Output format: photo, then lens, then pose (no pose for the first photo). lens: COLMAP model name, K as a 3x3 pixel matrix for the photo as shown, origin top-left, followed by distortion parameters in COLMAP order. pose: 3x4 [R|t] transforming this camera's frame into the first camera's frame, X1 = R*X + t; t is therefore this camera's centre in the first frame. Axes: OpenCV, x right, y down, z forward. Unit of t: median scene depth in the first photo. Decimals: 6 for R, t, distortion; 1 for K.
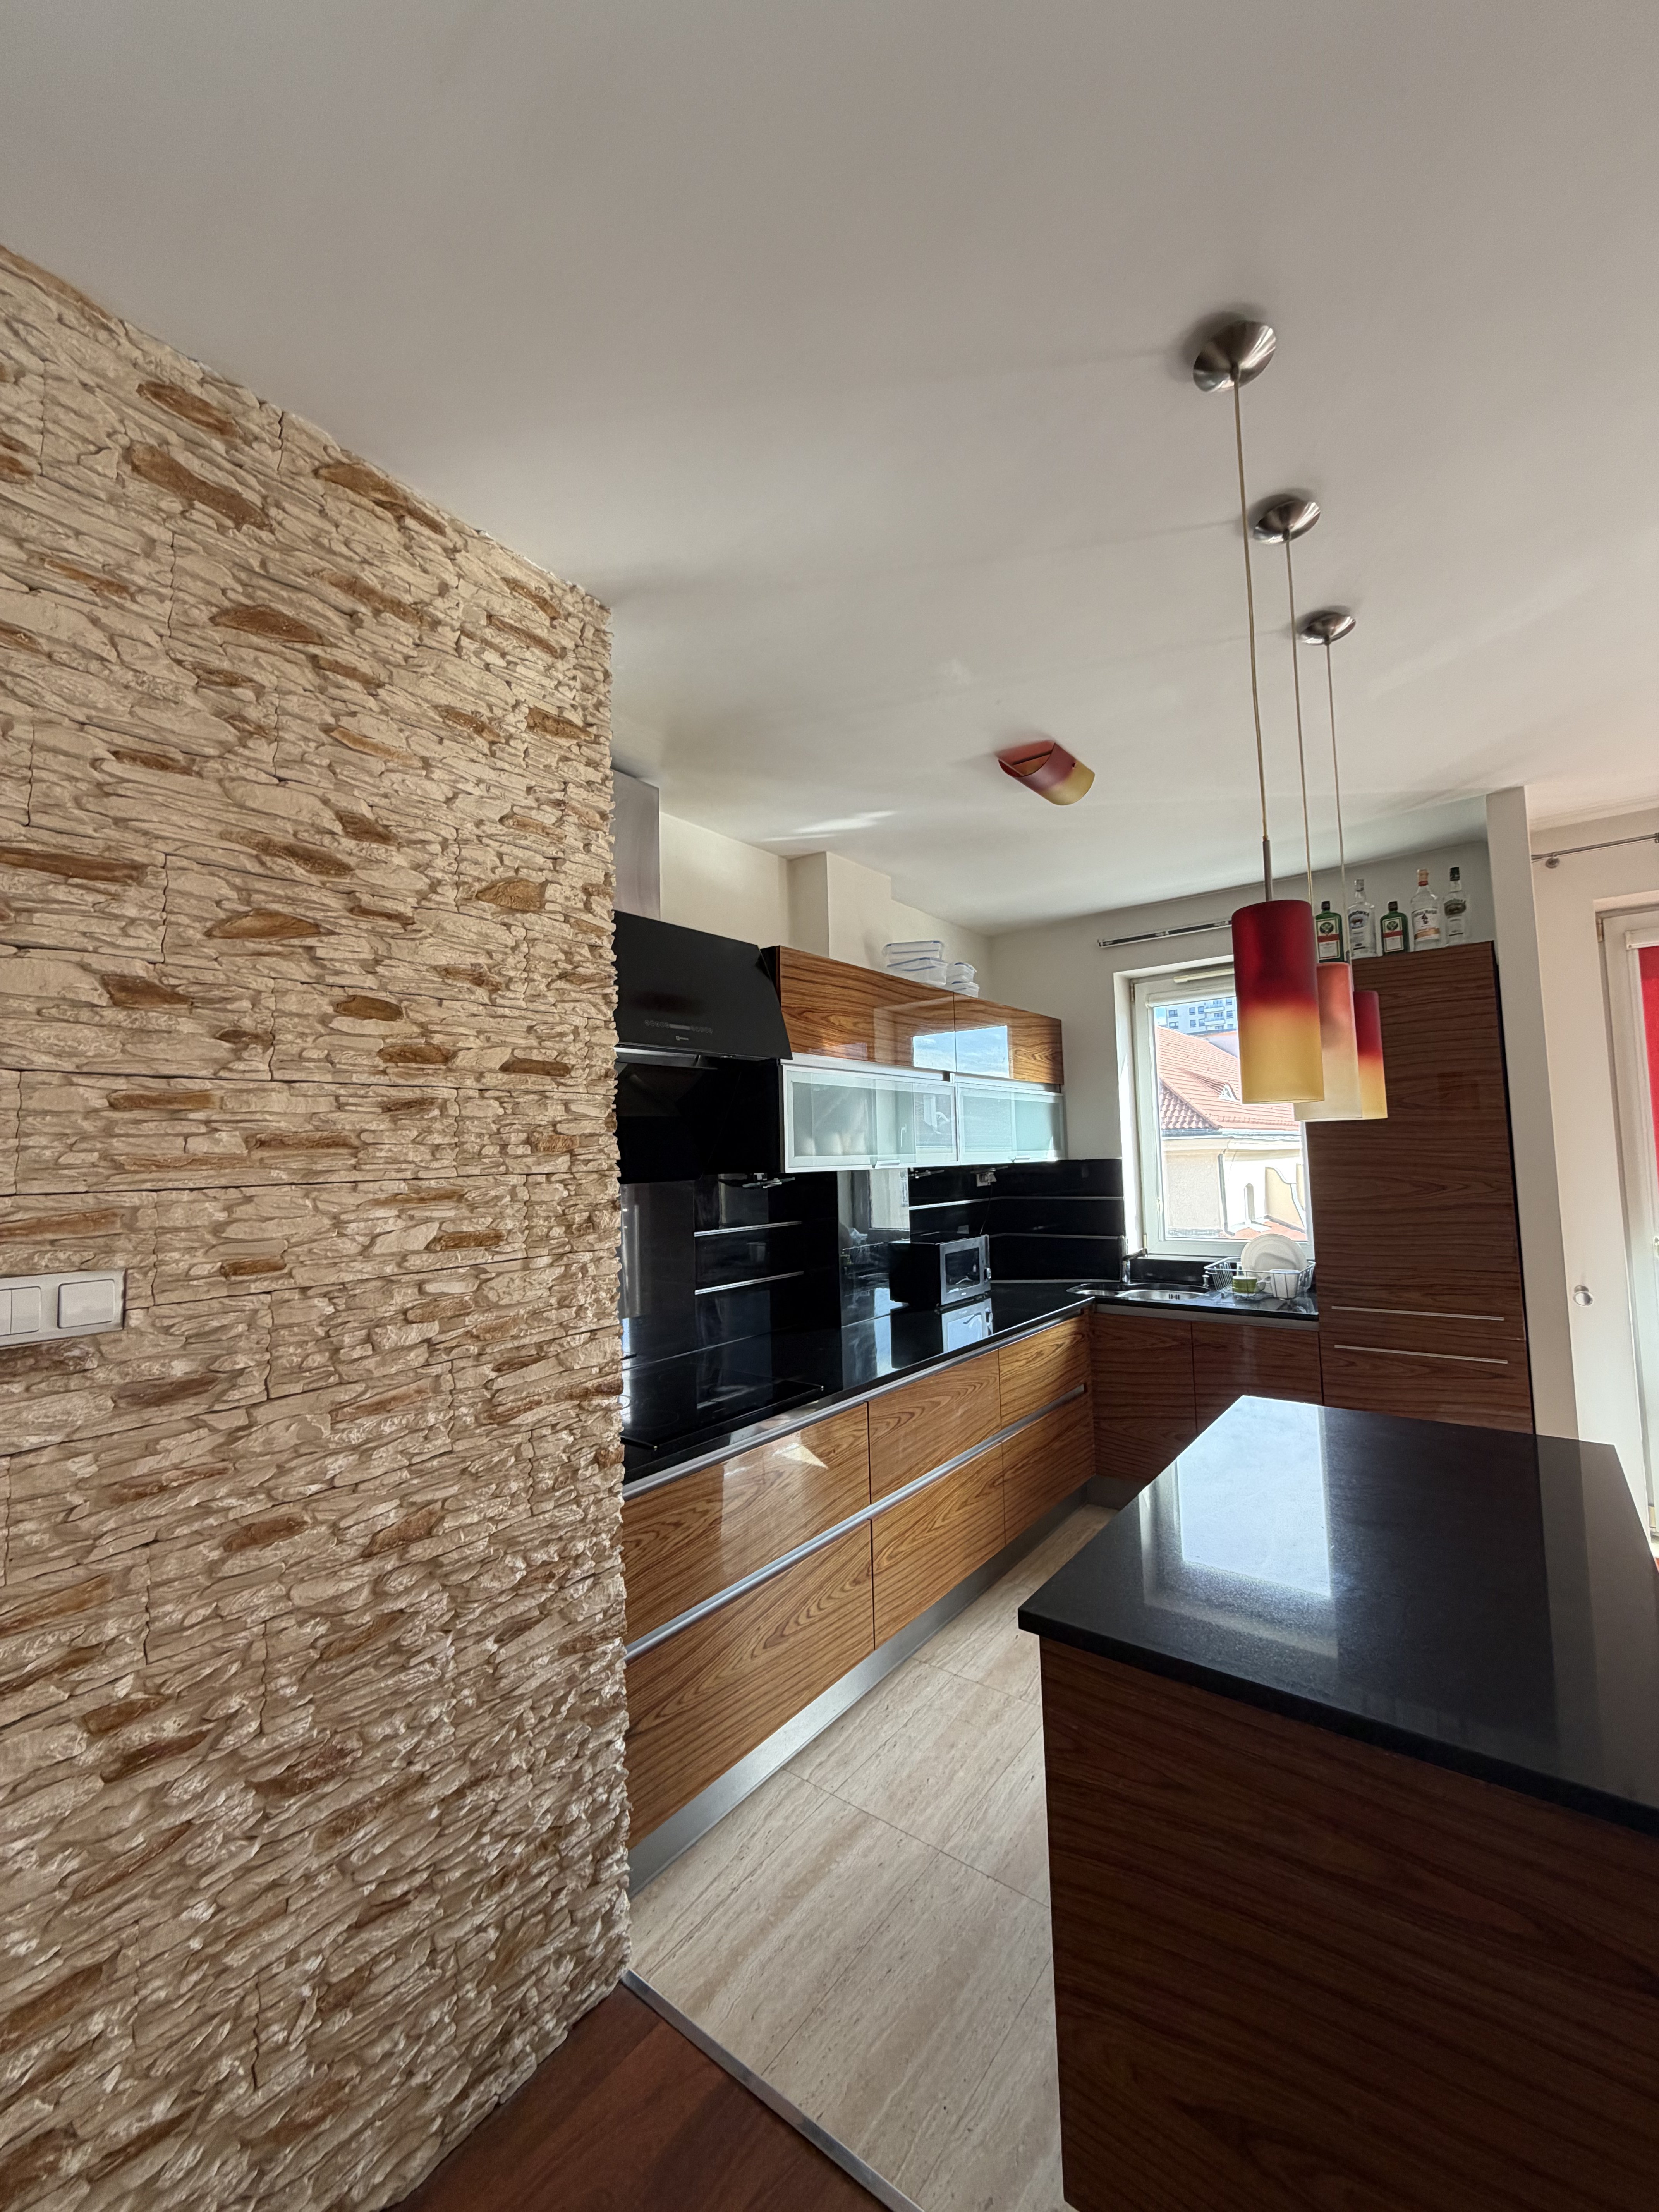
lens RADIAL K [[876.3, 0, 827.5], [0, 876.3, 1104.3], [0, 0, 1]] dist [-0.002673, 0.000385]
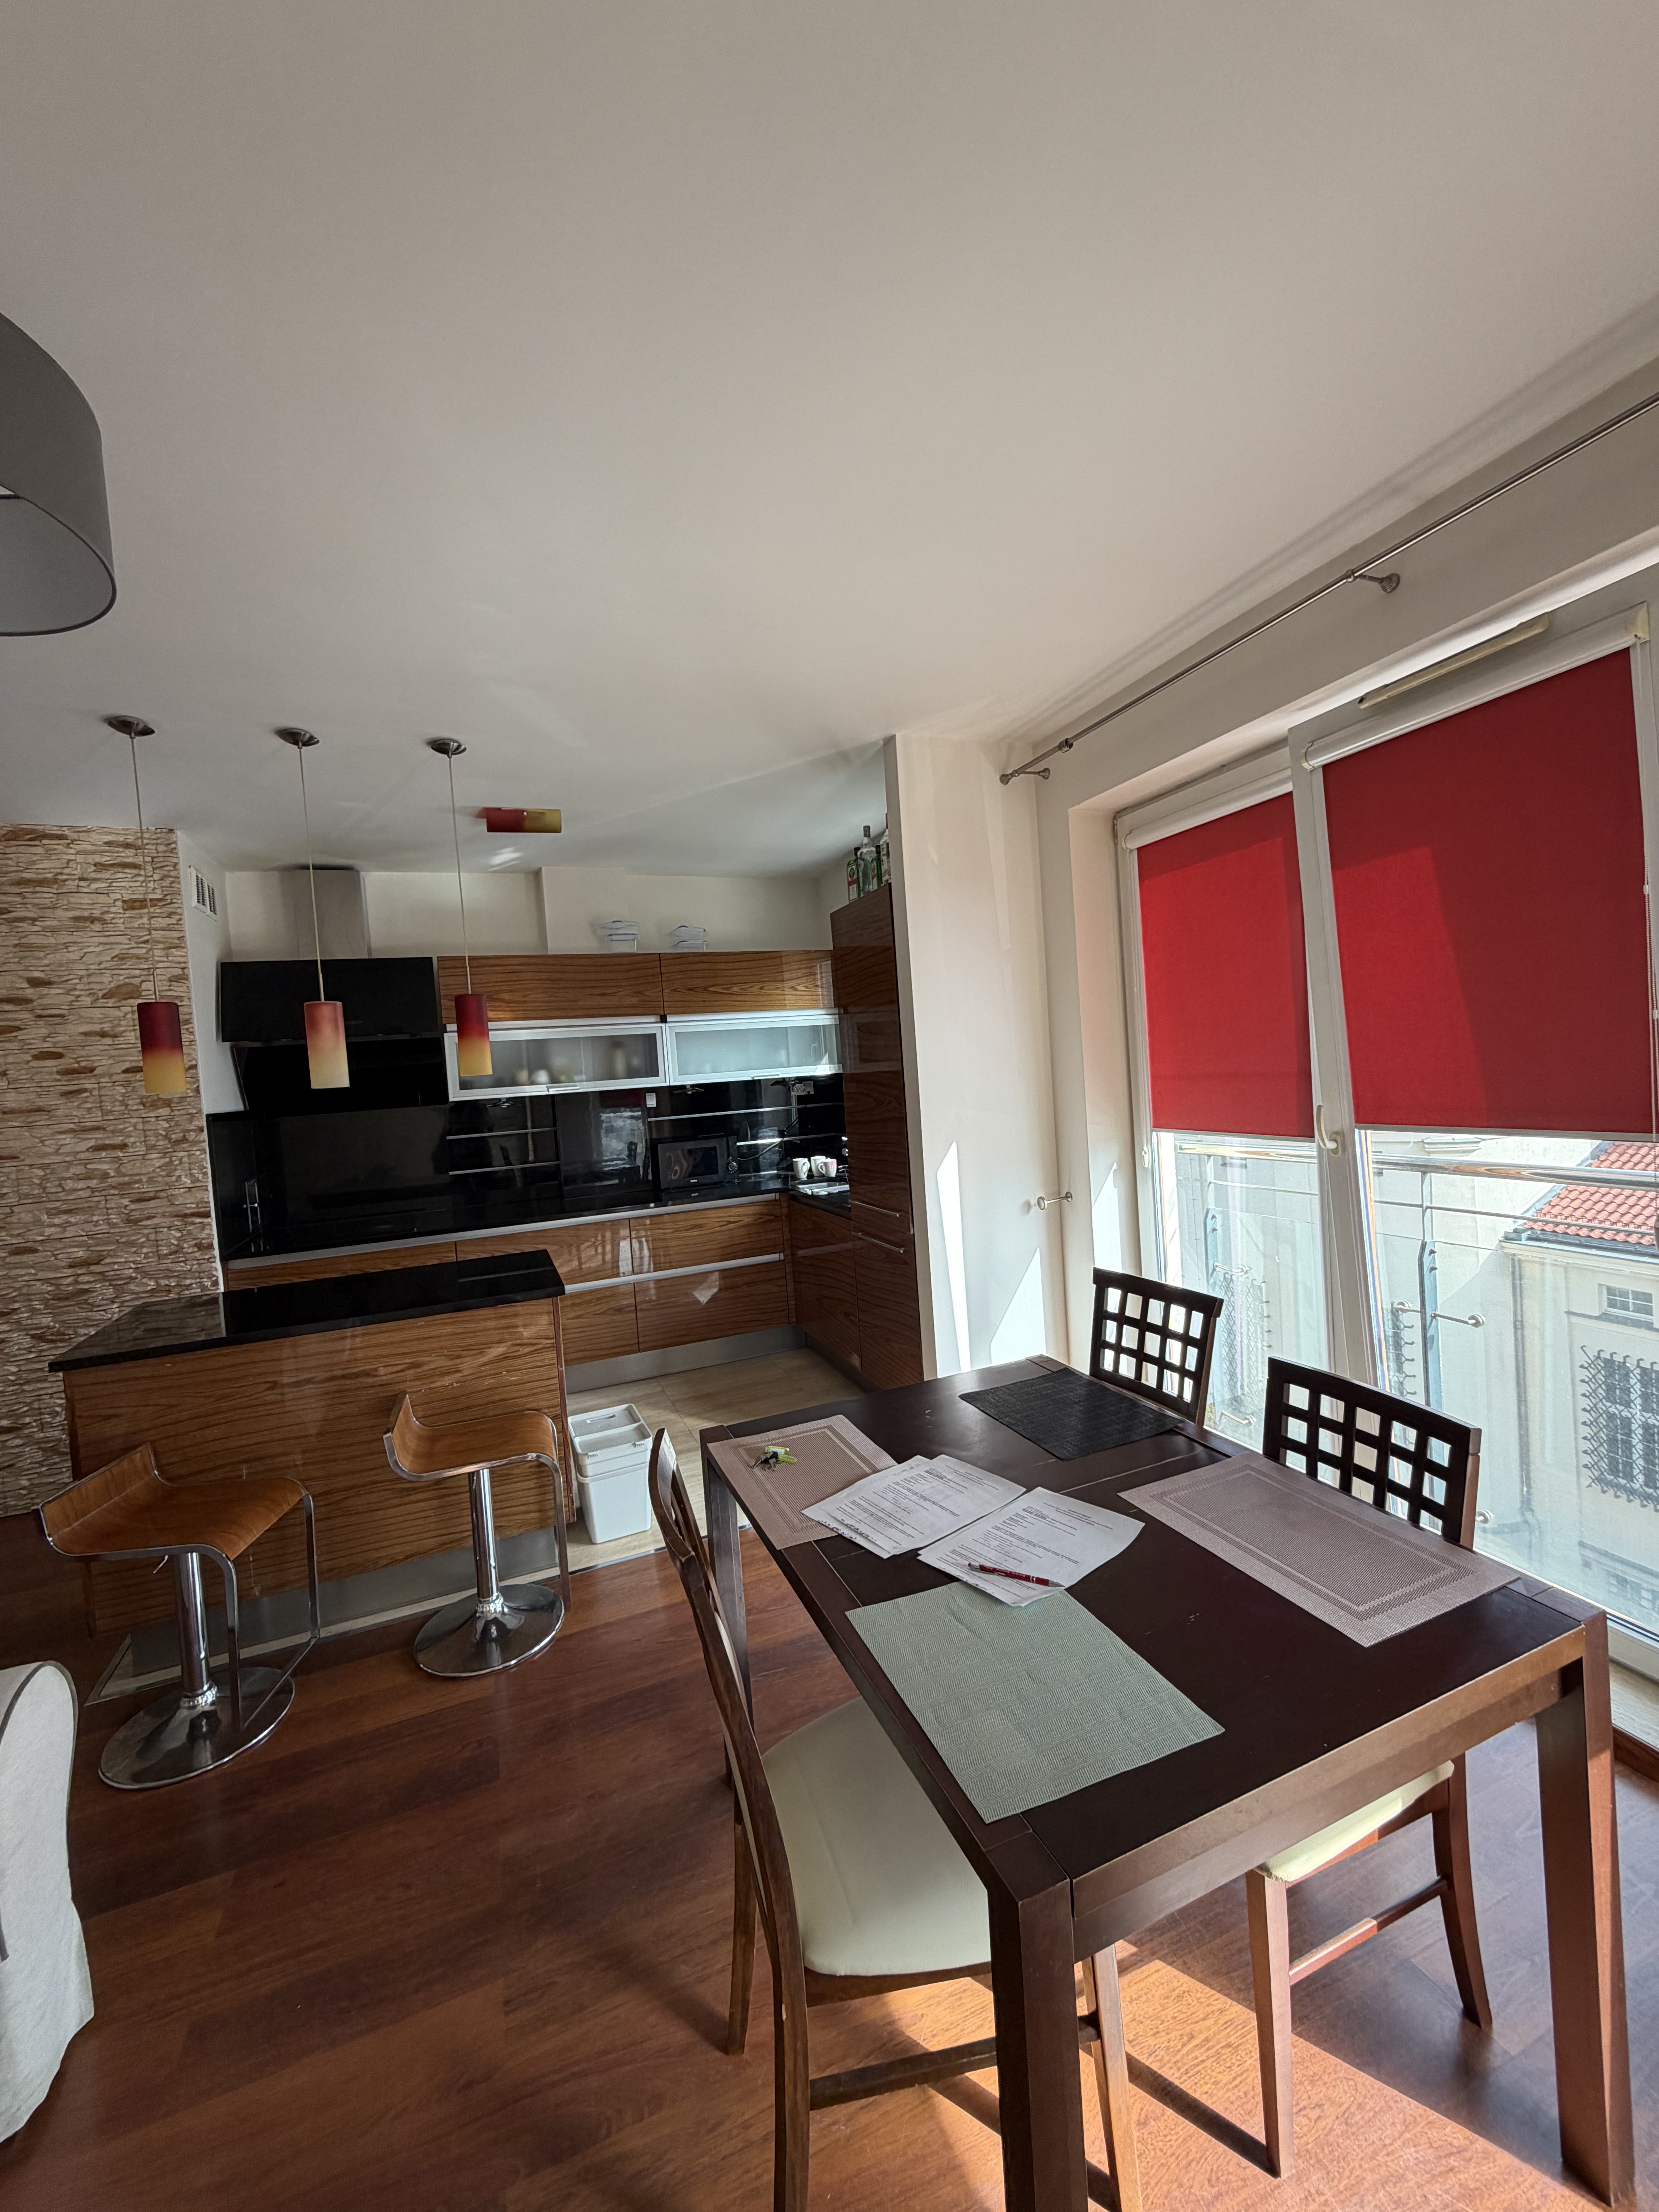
lens RADIAL K [[876.3, 0, 824.7], [0, 876.3, 1104.5], [0, 0, 1]] dist [-0.002673, 0.000385]
pose [[0.866213, -0.011205, -0.499549, 2.522302], [0.076077, 0.991050, 0.109688, -0.073225], [0.493849, -0.133017, 0.859313, -0.065392]]
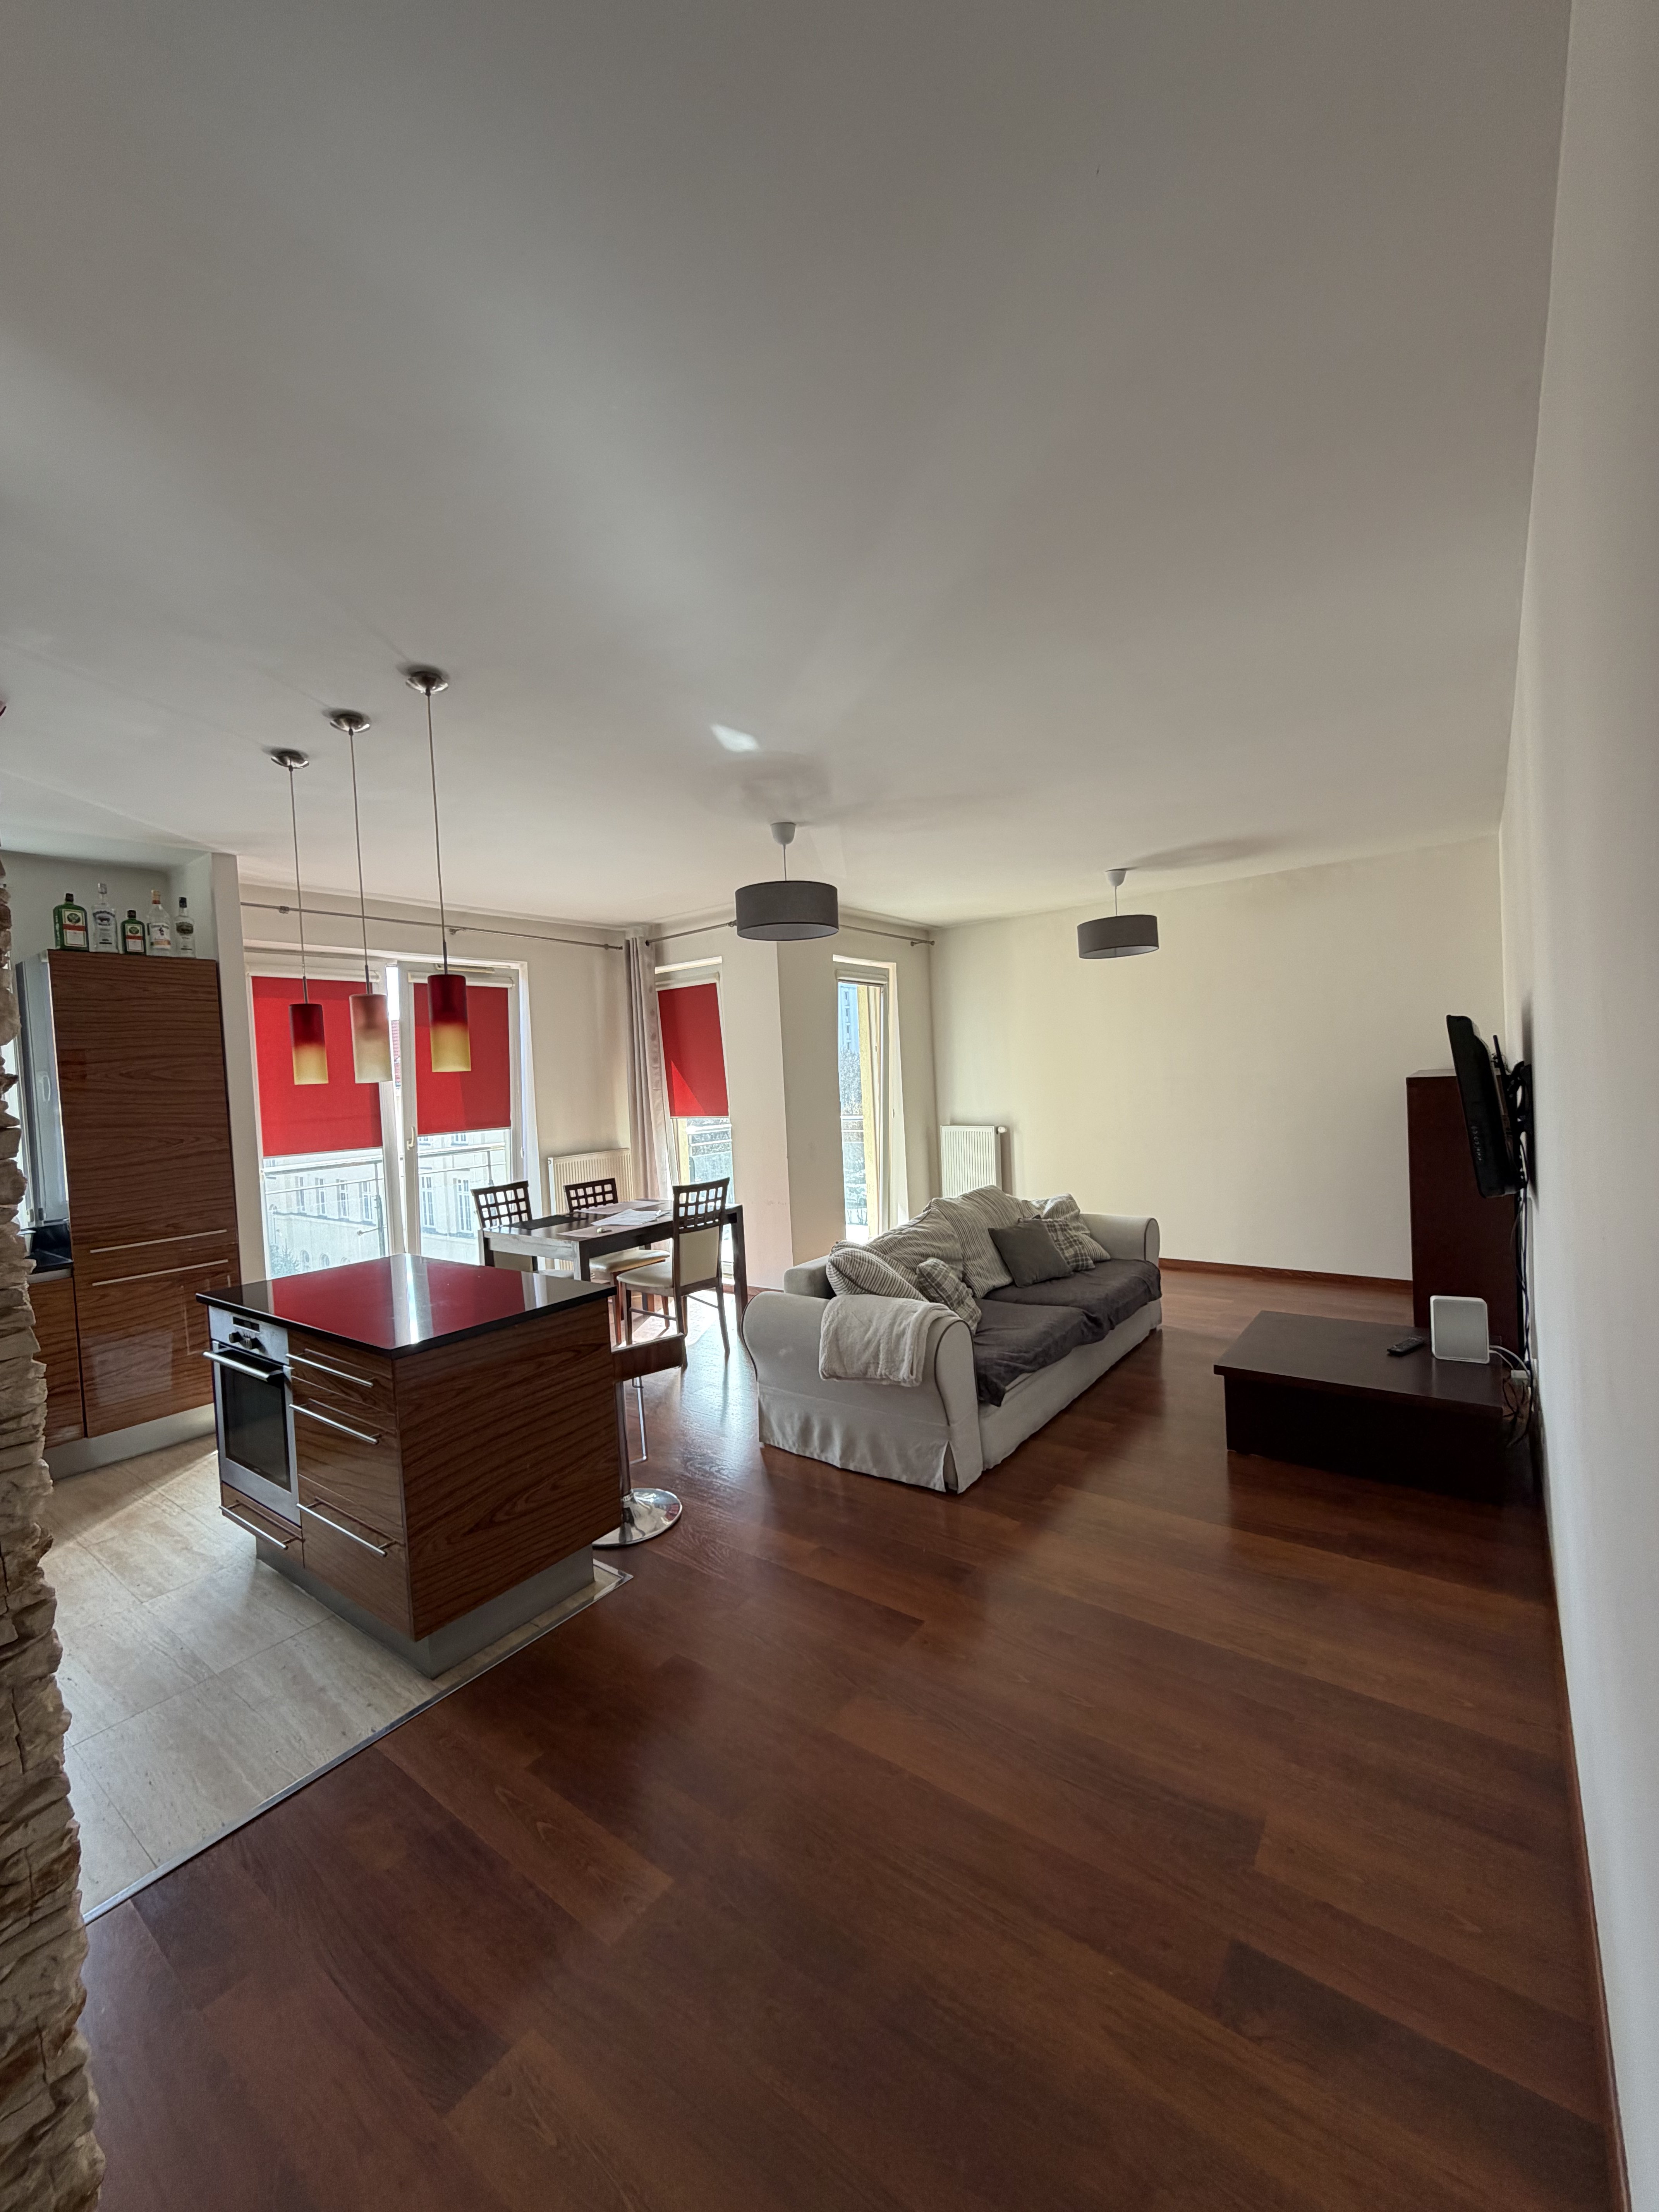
lens RADIAL K [[876.3, 0, 827.6], [0, 876.3, 1100.5], [0, 0, 1]] dist [-0.002673, 0.000385]
pose [[-0.026100, 0.000063, 0.999659, -1.431249], [-0.014877, 0.999889, -0.000451, 0.046292], [-0.999549, -0.014884, -0.026096, 0.142145]]
